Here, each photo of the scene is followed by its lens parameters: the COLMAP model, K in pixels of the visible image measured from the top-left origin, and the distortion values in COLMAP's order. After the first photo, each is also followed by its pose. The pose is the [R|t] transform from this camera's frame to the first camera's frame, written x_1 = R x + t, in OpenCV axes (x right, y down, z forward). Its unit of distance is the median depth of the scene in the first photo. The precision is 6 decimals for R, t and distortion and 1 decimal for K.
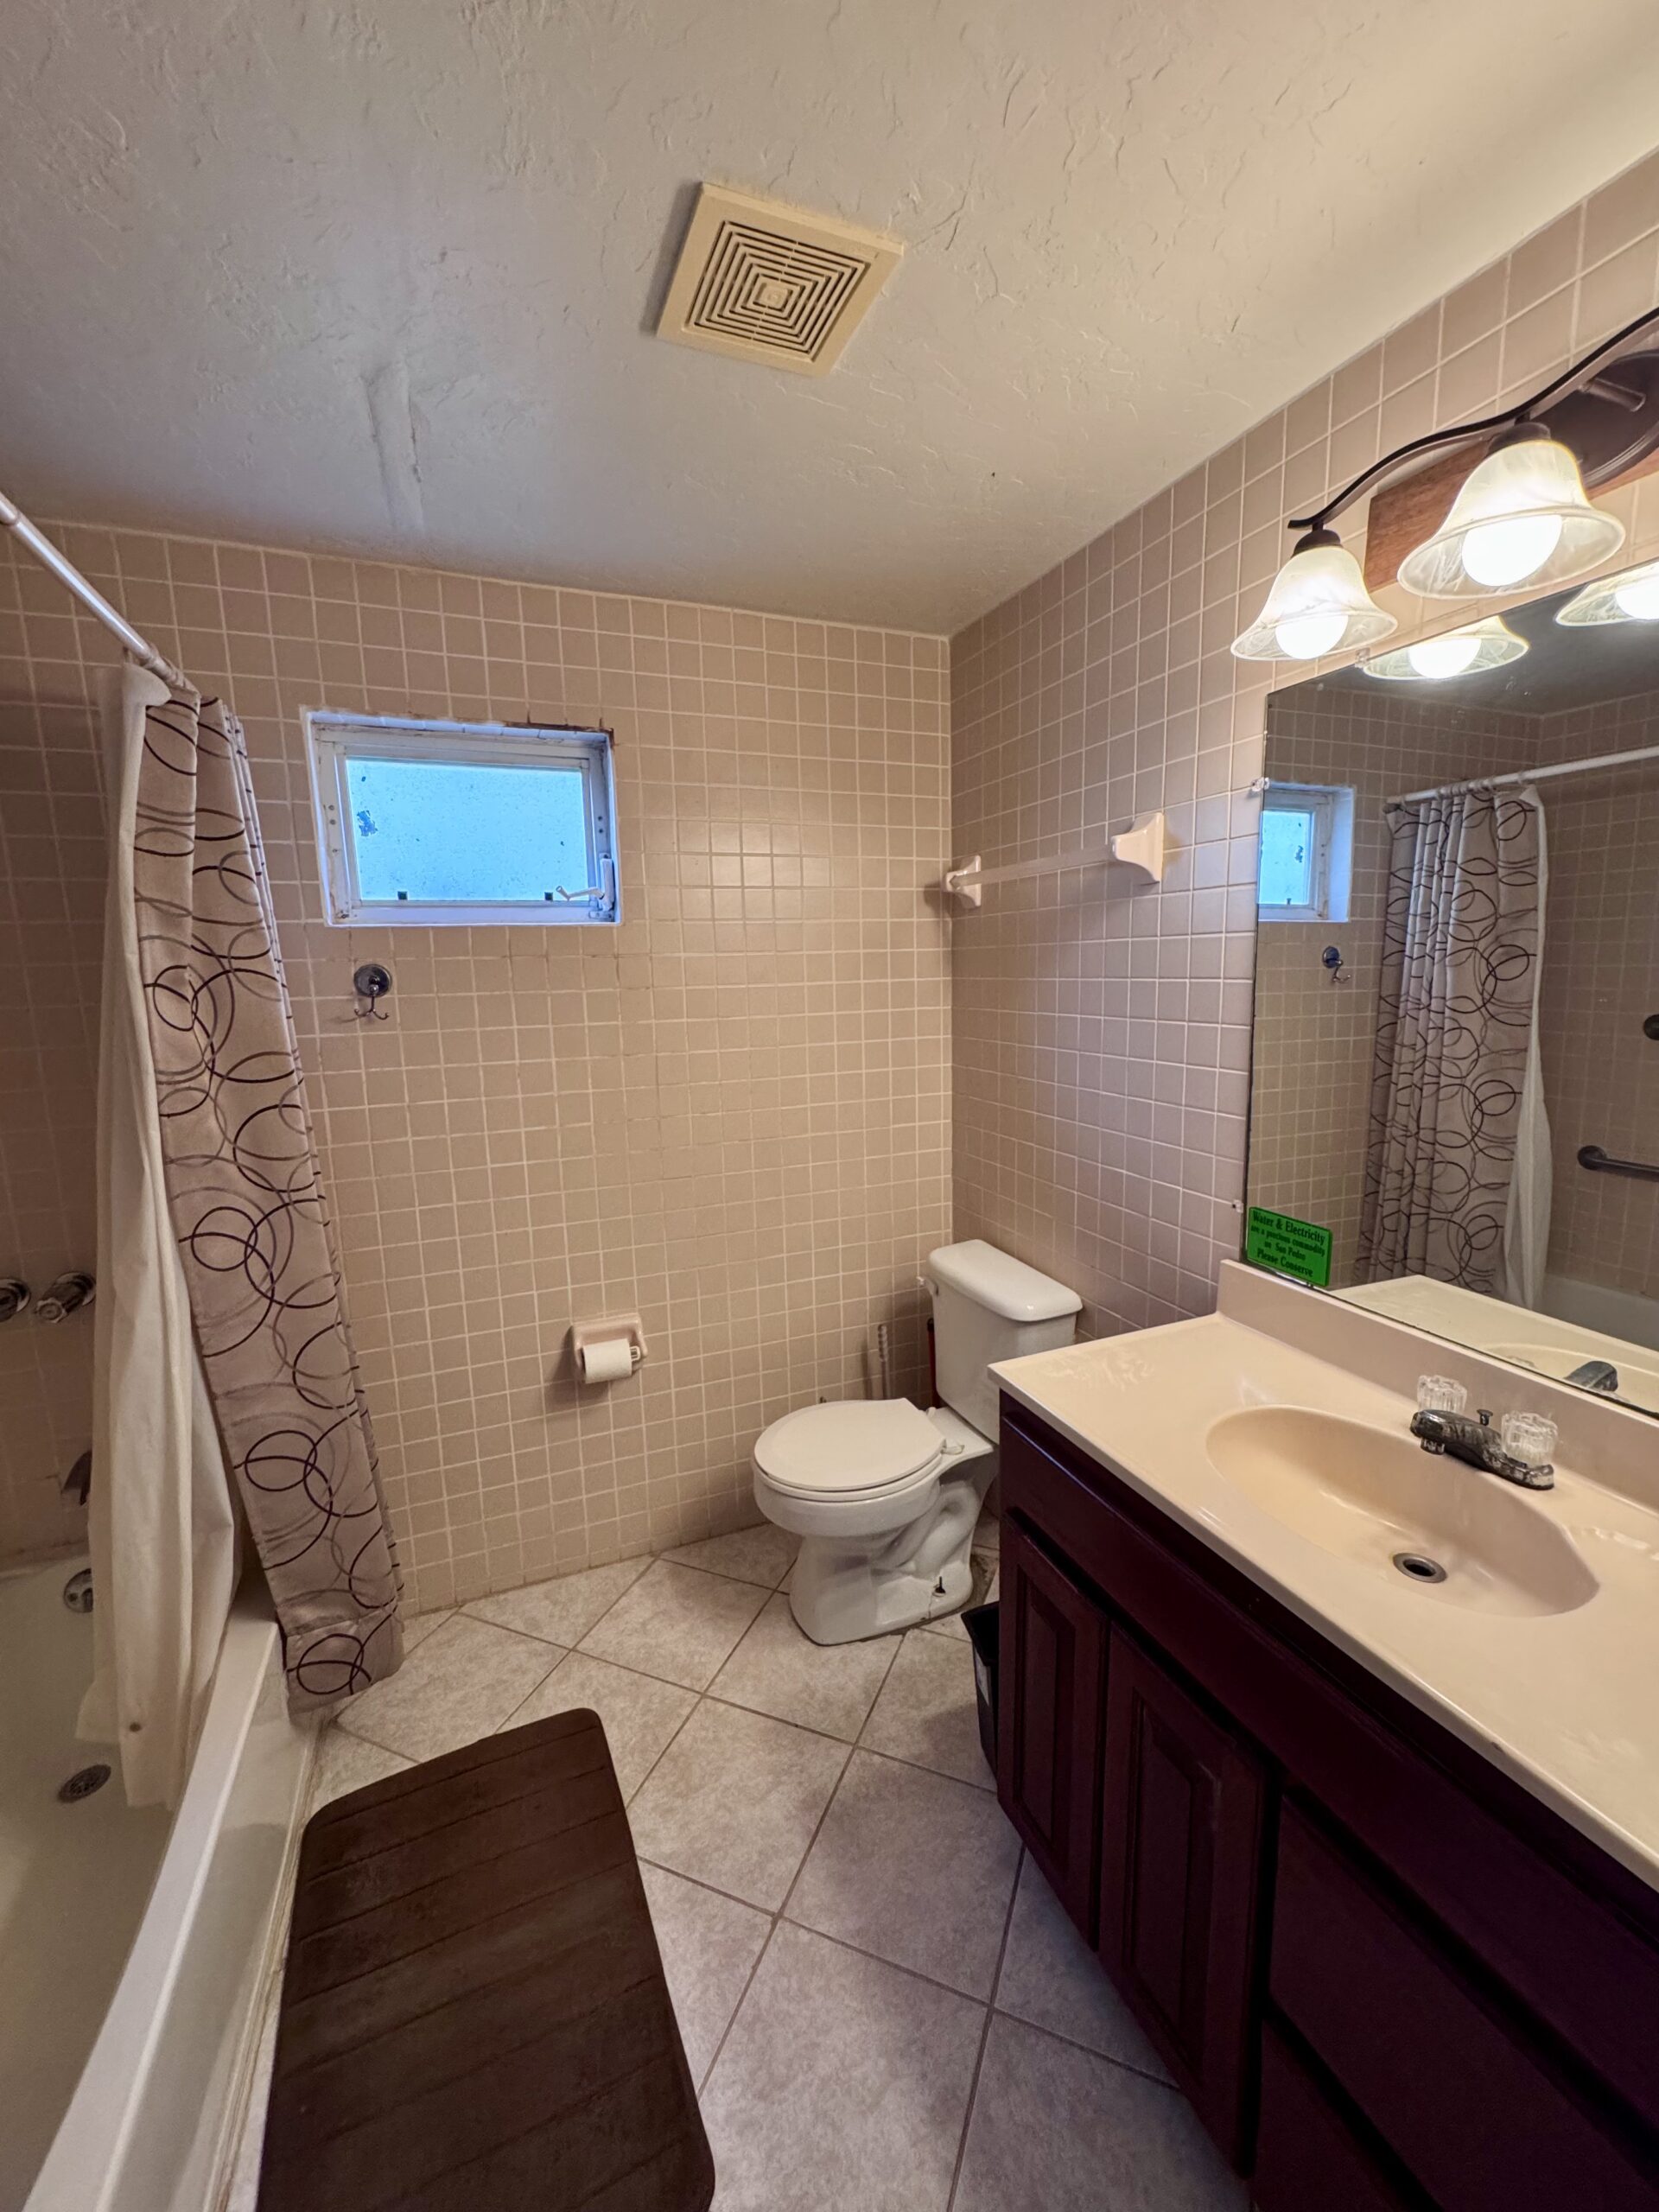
lens RADIAL K [[885.4, 0, 830.2], [0, 885.4, 1102.3], [0, 0, 1]] dist [-0.003856, 0.000336]
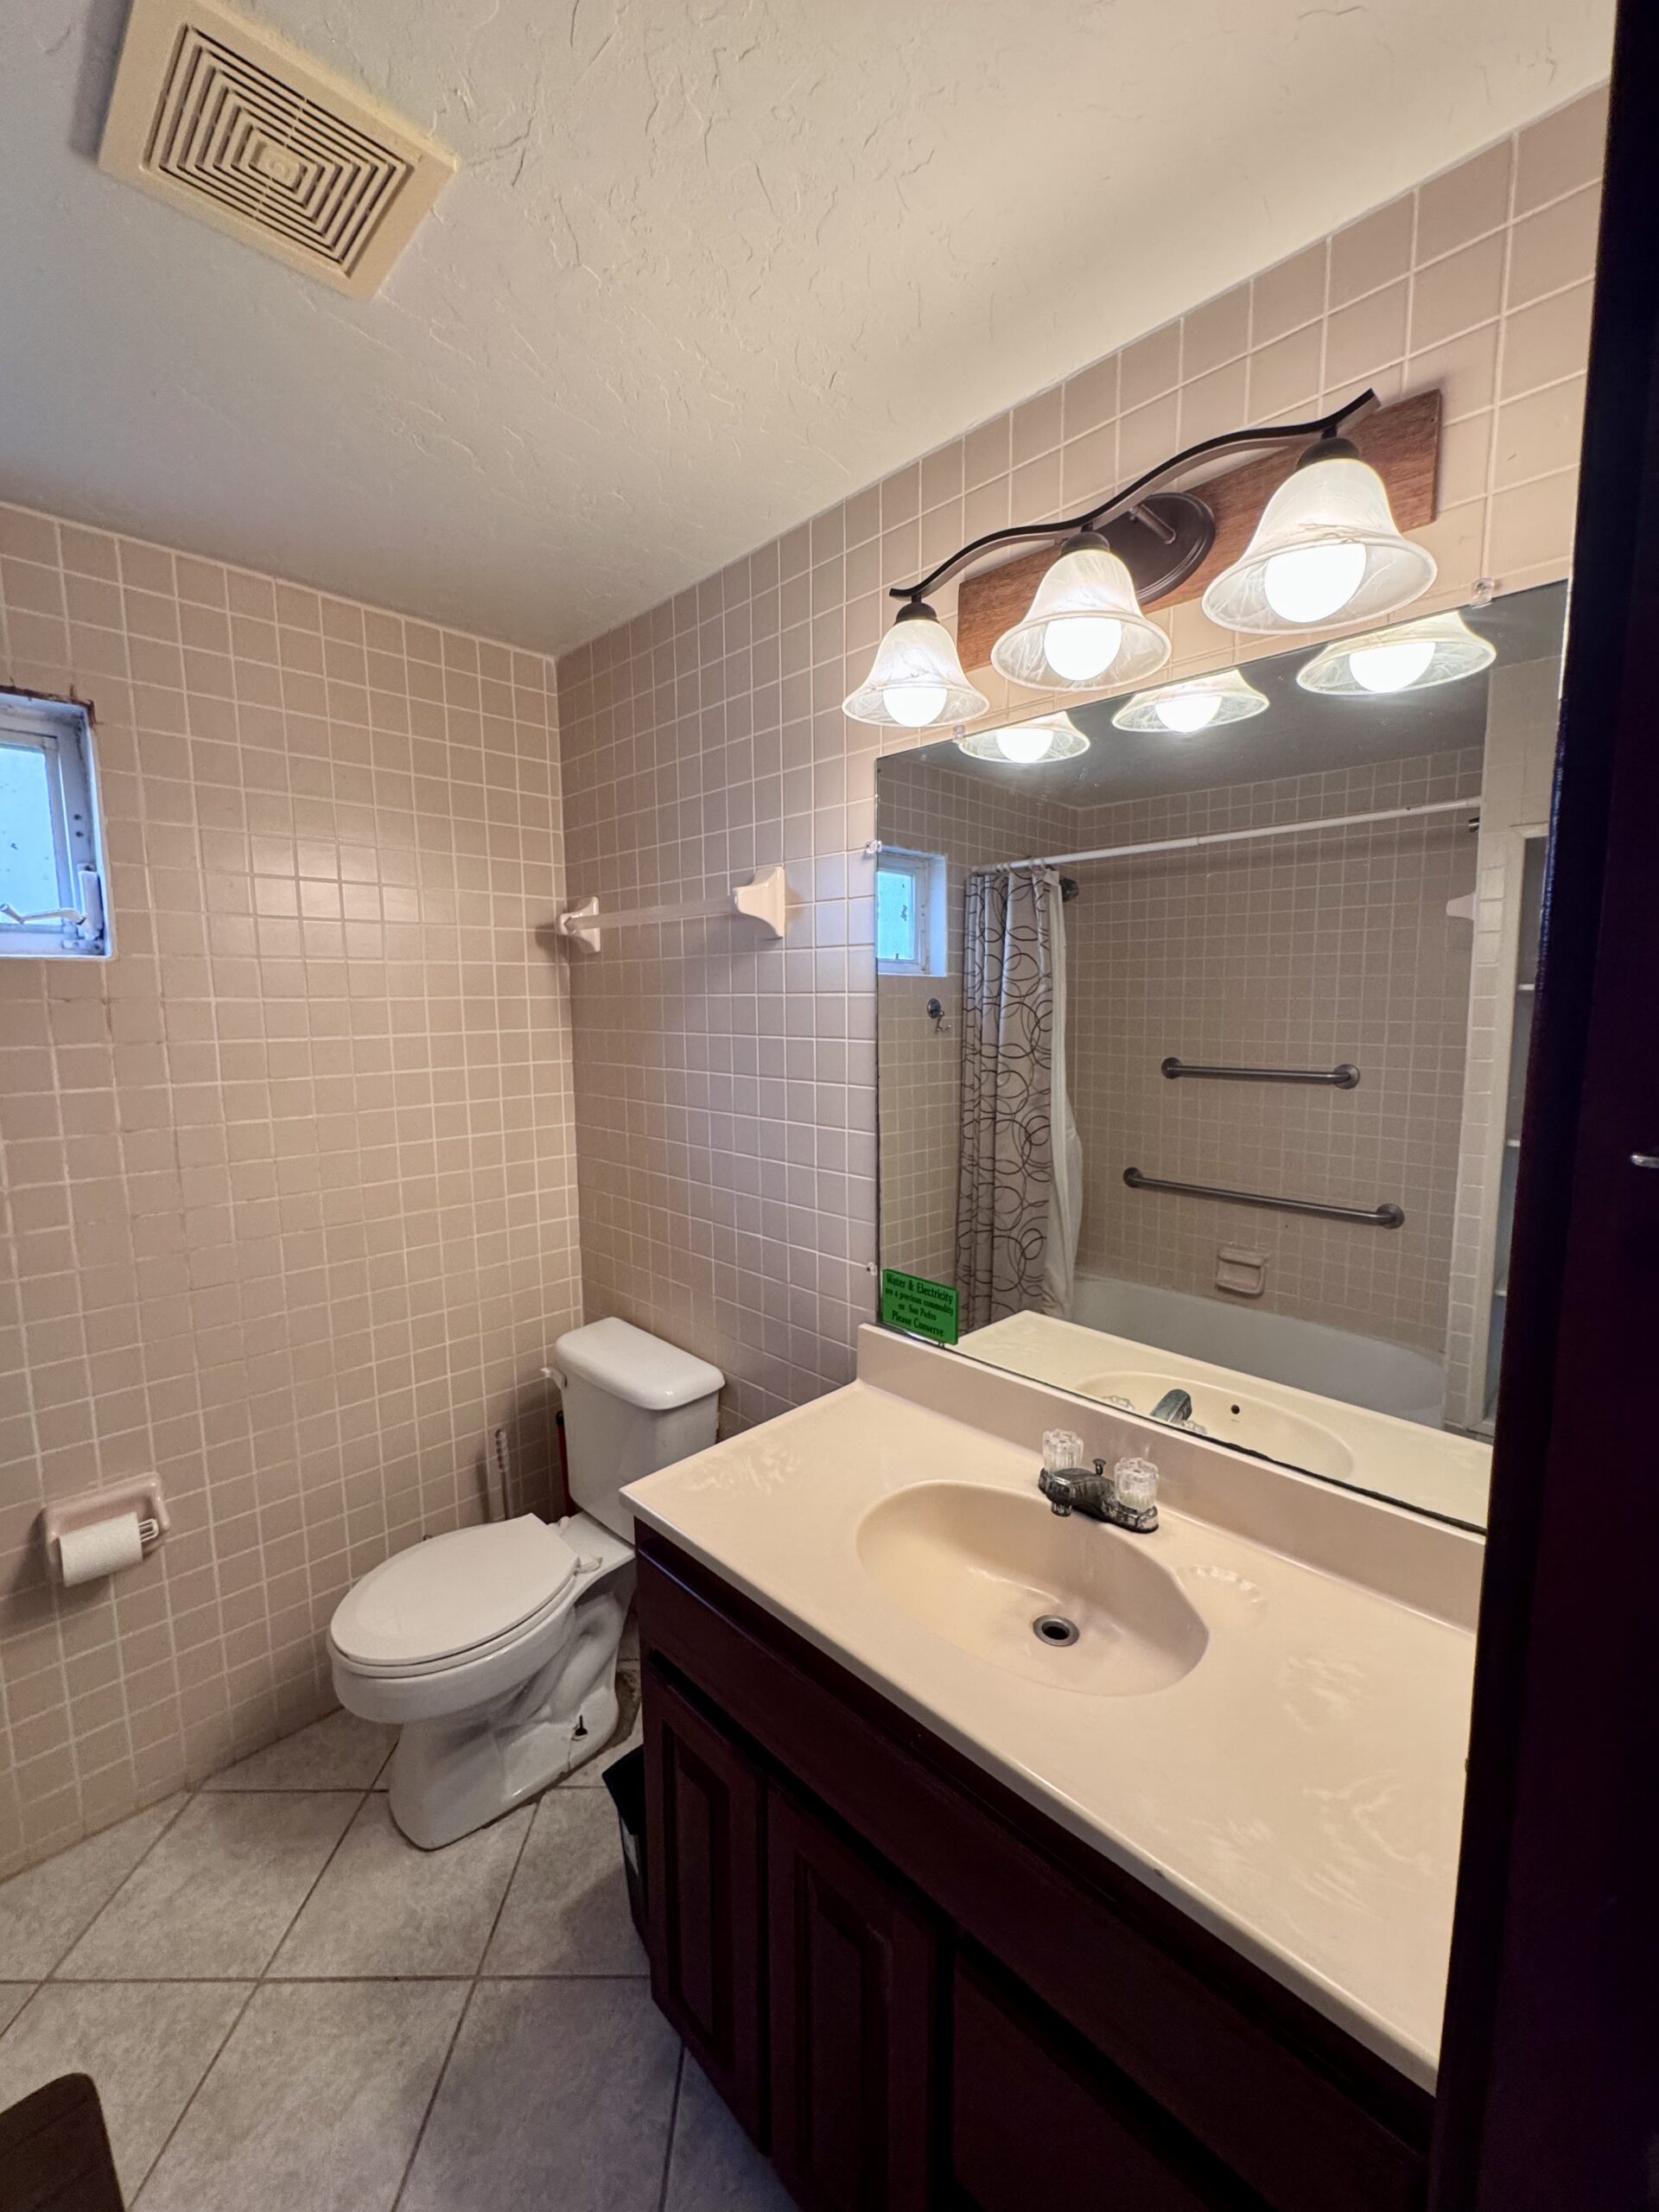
lens RADIAL K [[885.4, 0, 830.2], [0, 885.4, 1102.3], [0, 0, 1]] dist [-0.003856, 0.000336]
pose [[0.919958, -0.028777, 0.390959, 0.035222], [0.044651, 0.998504, -0.031572, -0.035399], [-0.389465, 0.046502, 0.919867, 0.095088]]
